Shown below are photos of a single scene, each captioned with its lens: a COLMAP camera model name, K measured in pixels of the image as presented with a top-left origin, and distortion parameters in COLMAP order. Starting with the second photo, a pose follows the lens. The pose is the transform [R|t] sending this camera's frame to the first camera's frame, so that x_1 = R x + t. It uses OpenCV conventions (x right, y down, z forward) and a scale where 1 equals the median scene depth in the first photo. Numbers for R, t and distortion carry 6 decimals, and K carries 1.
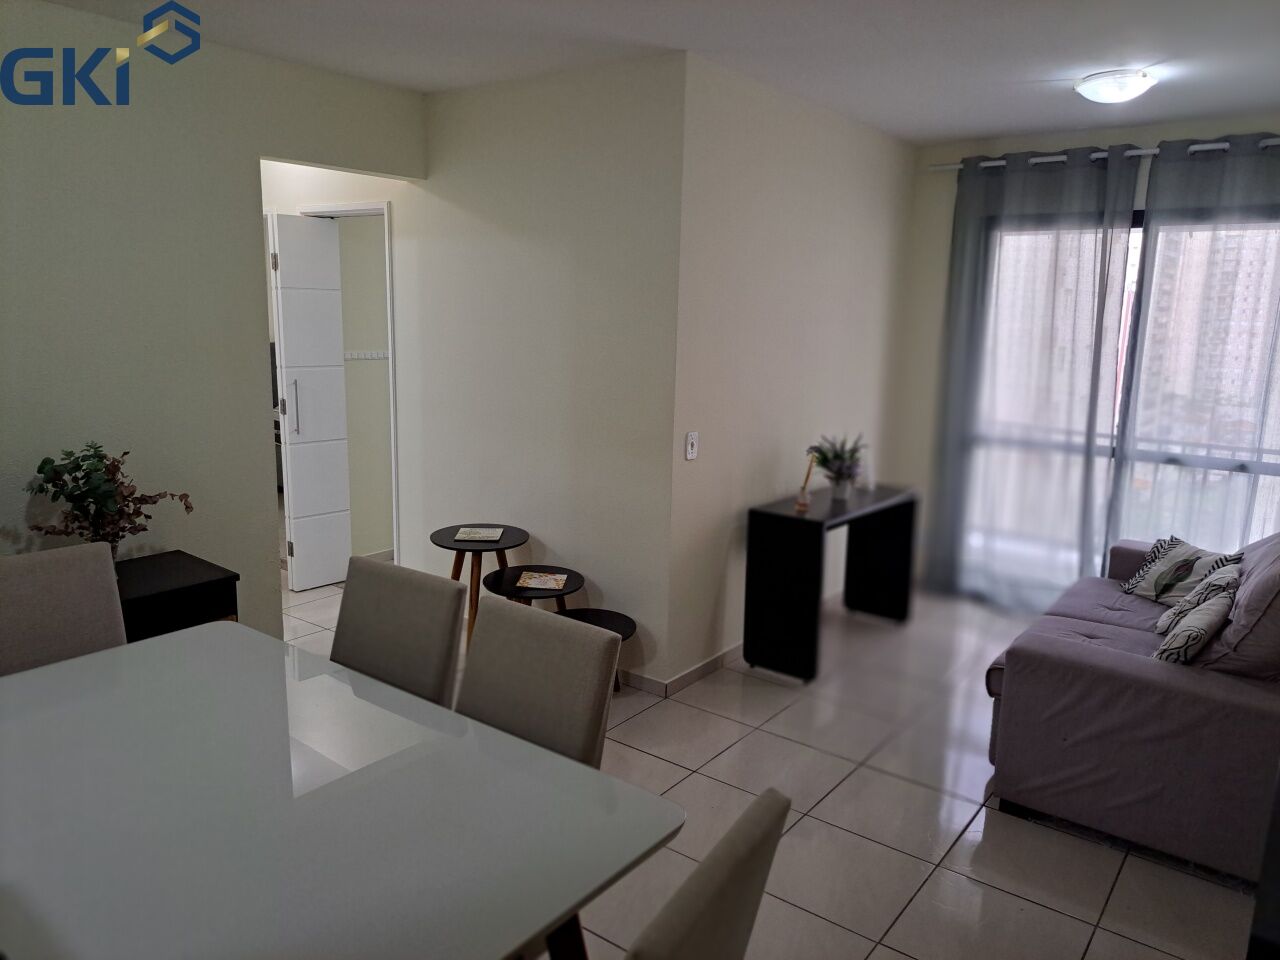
lens RADIAL K [[925.9, 0, 640.0], [0, 925.9, 480.0], [0, 0, 1]] dist [0.068710, -0.052526]
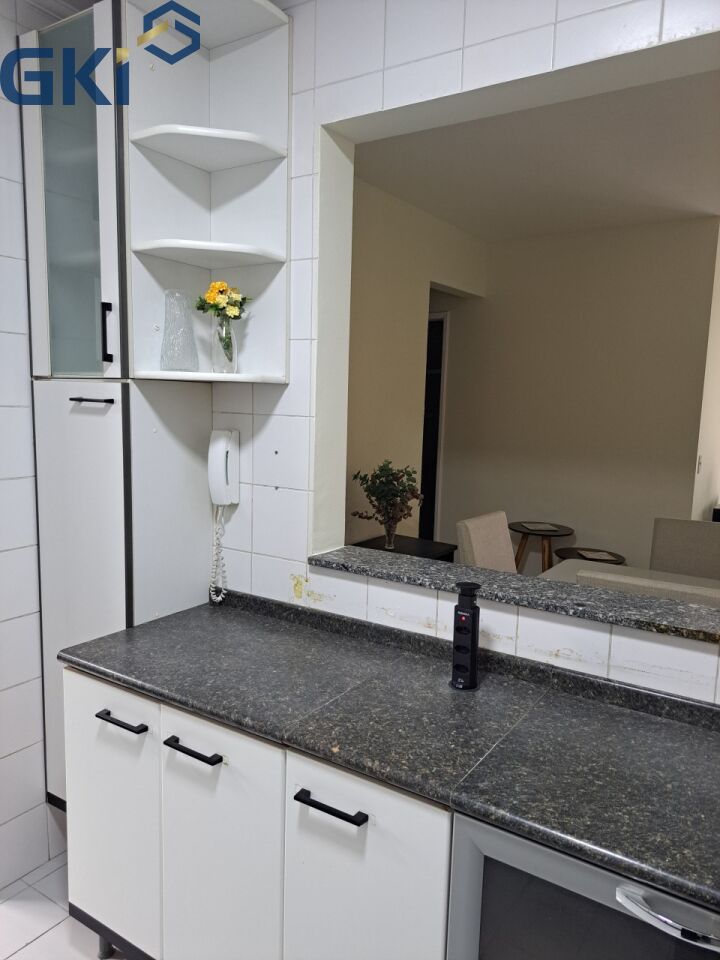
lens RADIAL K [[689.1, 0, 360.0], [0, 689.1, 480.0], [0, 0, 1]] dist [0.071386, -0.083154]
pose [[0.996619, -0.006517, 0.081901, -0.526164], [0.012035, 0.997676, -0.067070, 0.052244], [-0.081274, 0.067829, 0.994381, -0.093685]]
